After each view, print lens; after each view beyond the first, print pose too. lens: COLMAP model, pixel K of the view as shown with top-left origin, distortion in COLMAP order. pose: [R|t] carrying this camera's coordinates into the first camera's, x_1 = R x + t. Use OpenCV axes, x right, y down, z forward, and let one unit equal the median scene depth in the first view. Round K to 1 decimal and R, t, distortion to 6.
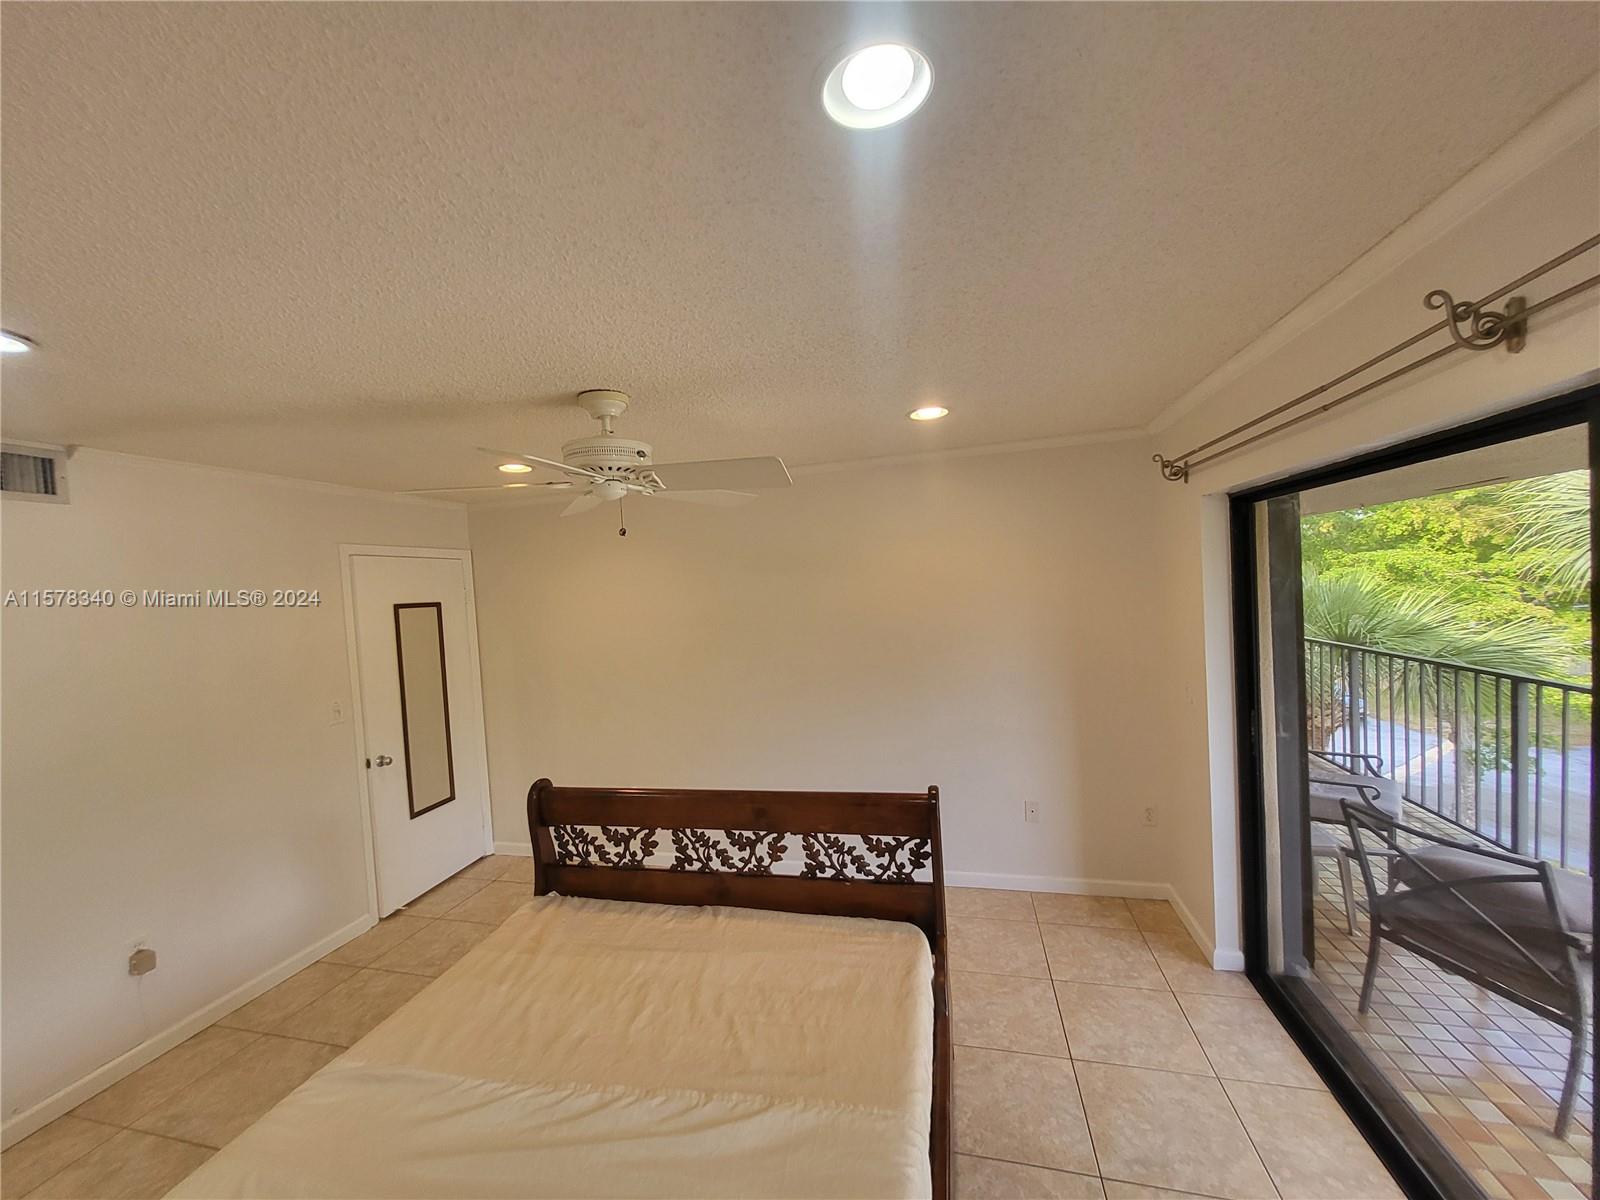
lens RADIAL K [[643.3, 0, 794.0], [0, 643.3, 605.1], [0, 0, 1]] dist [-0.000213, -0.000904]
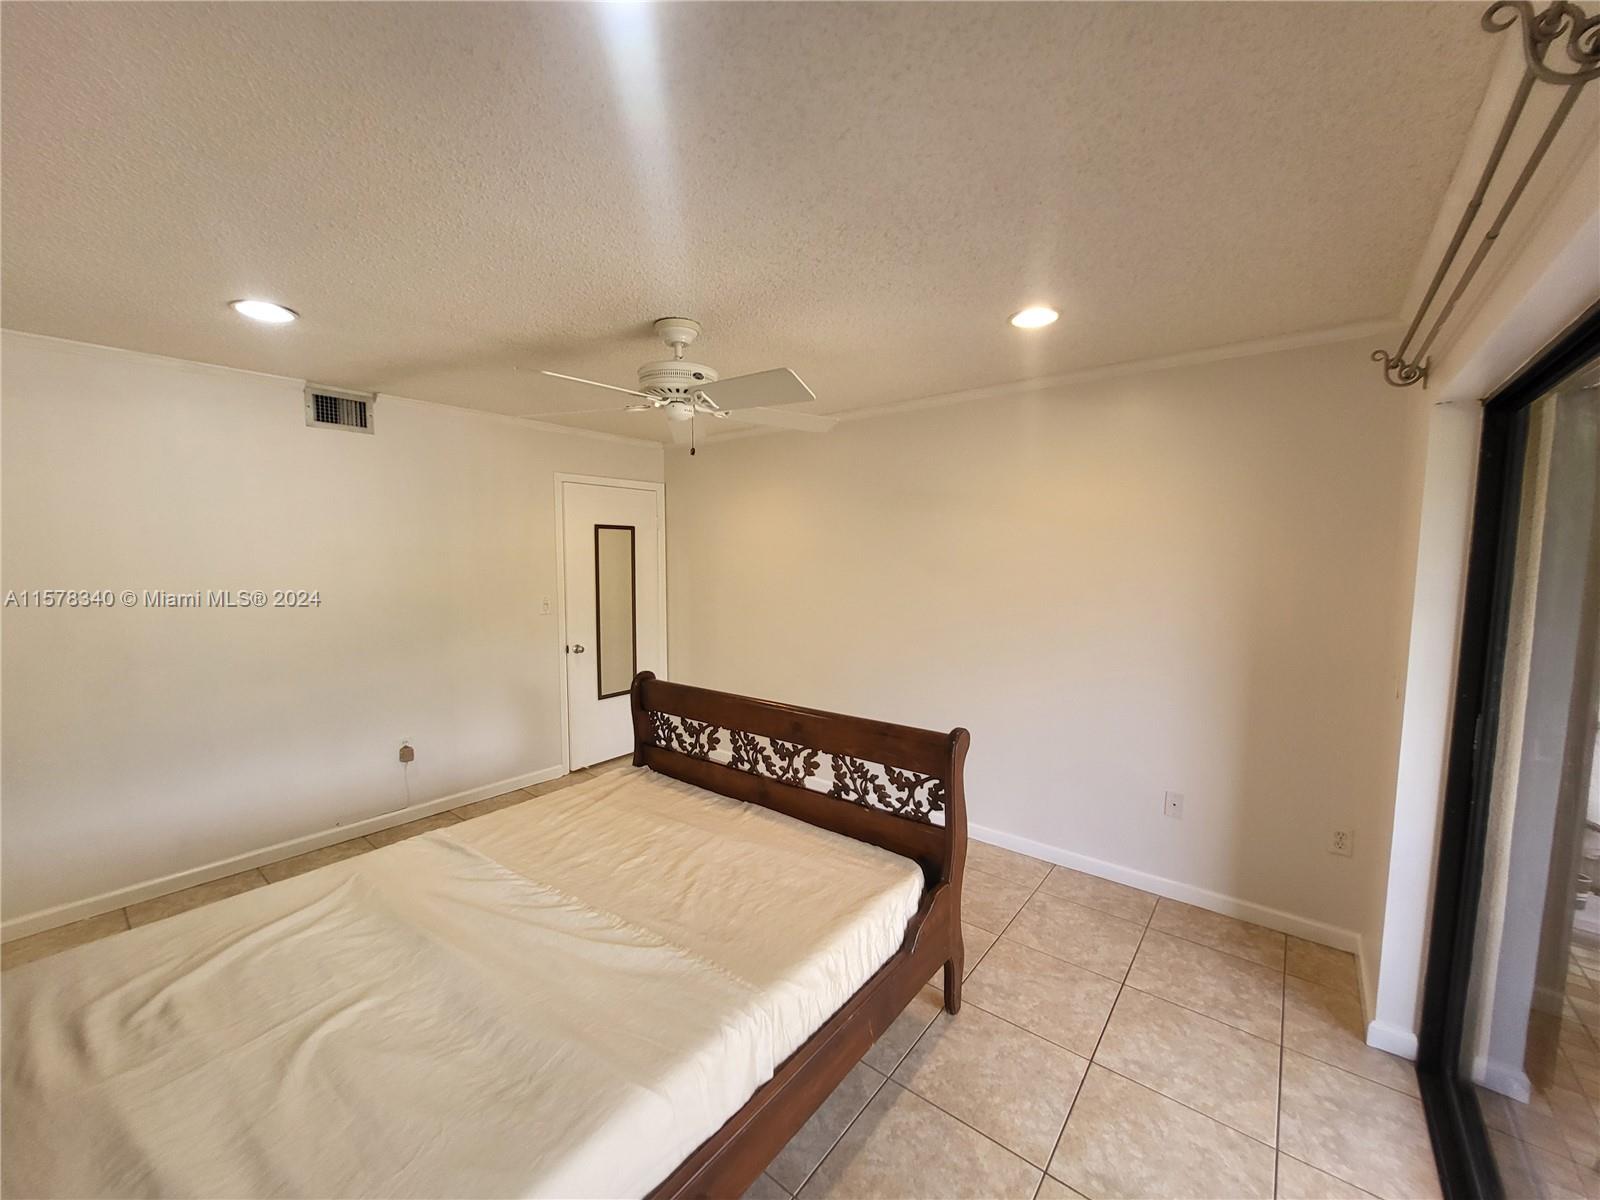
lens RADIAL K [[643.3, 0, 778.8], [0, 643.3, 609.6], [0, 0, 1]] dist [-0.000213, -0.000904]
pose [[0.903251, 0.098775, -0.417590, 0.337158], [-0.069431, 0.993965, 0.084927, 0.048404], [0.423459, -0.047716, 0.904658, 0.055267]]
